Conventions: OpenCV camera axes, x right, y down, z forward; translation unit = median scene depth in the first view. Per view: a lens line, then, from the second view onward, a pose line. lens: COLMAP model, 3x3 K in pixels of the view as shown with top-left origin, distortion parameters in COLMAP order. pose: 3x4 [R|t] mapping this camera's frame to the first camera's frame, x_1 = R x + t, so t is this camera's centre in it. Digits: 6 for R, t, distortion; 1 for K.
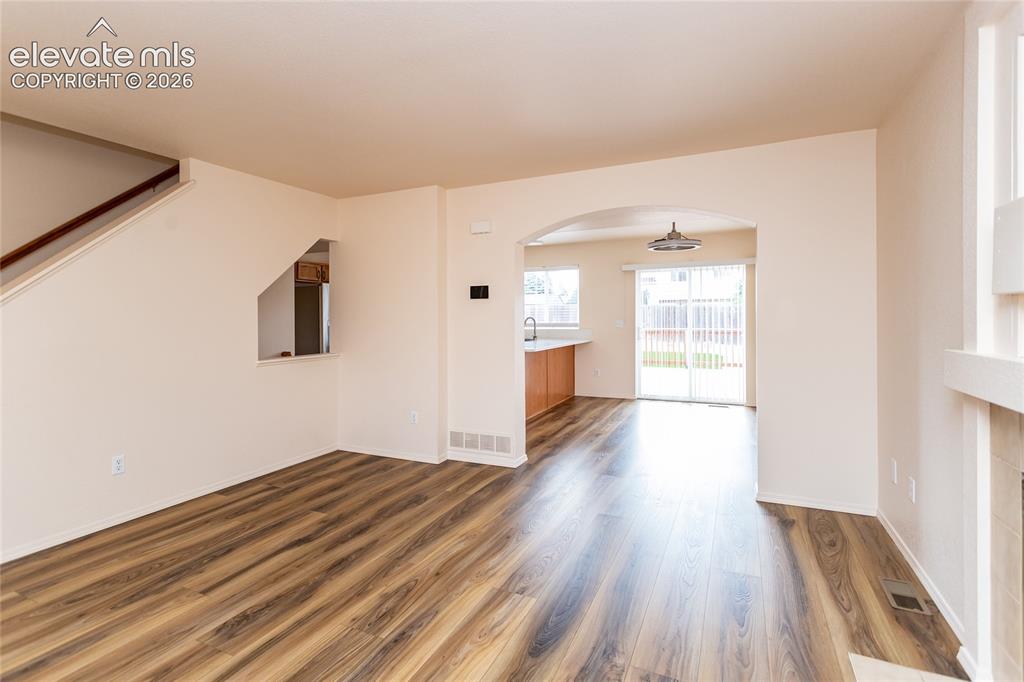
lens RADIAL K [[497.0, 0, 503.3], [0, 497.0, 310.7], [0, 0, 1]] dist [0.000635, 0.002732]
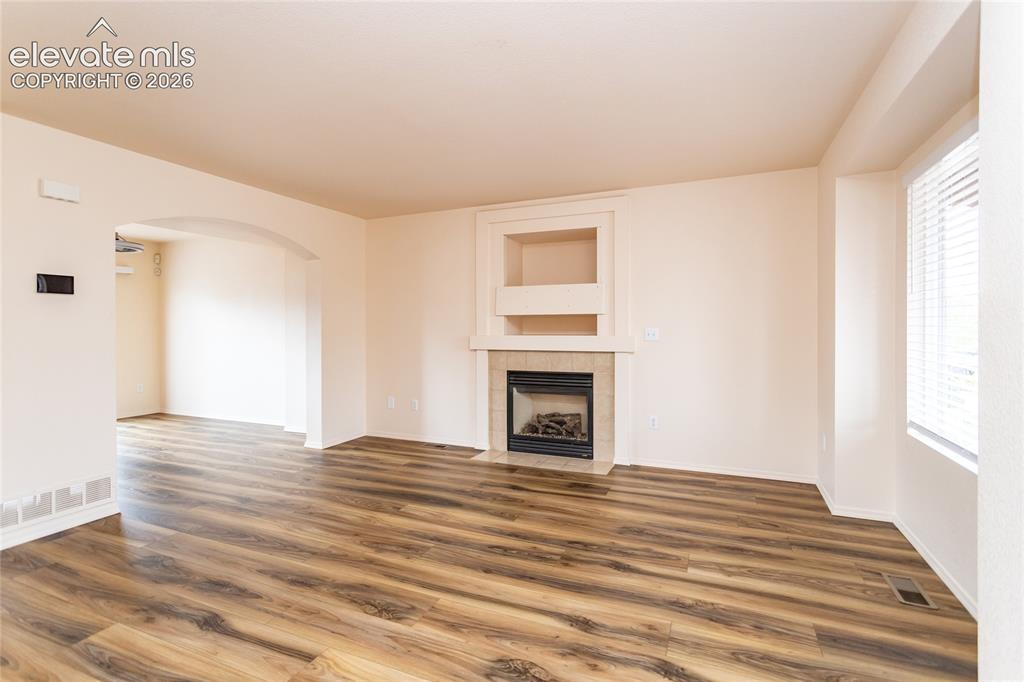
lens RADIAL K [[497.0, 0, 532.9], [0, 497.0, 323.1], [0, 0, 1]] dist [0.000635, 0.002732]
pose [[-0.080397, 0.011617, 0.996695, -0.955394], [-0.003579, 0.999922, -0.011944, 0.027434], [-0.996757, -0.004528, -0.080349, 0.479914]]
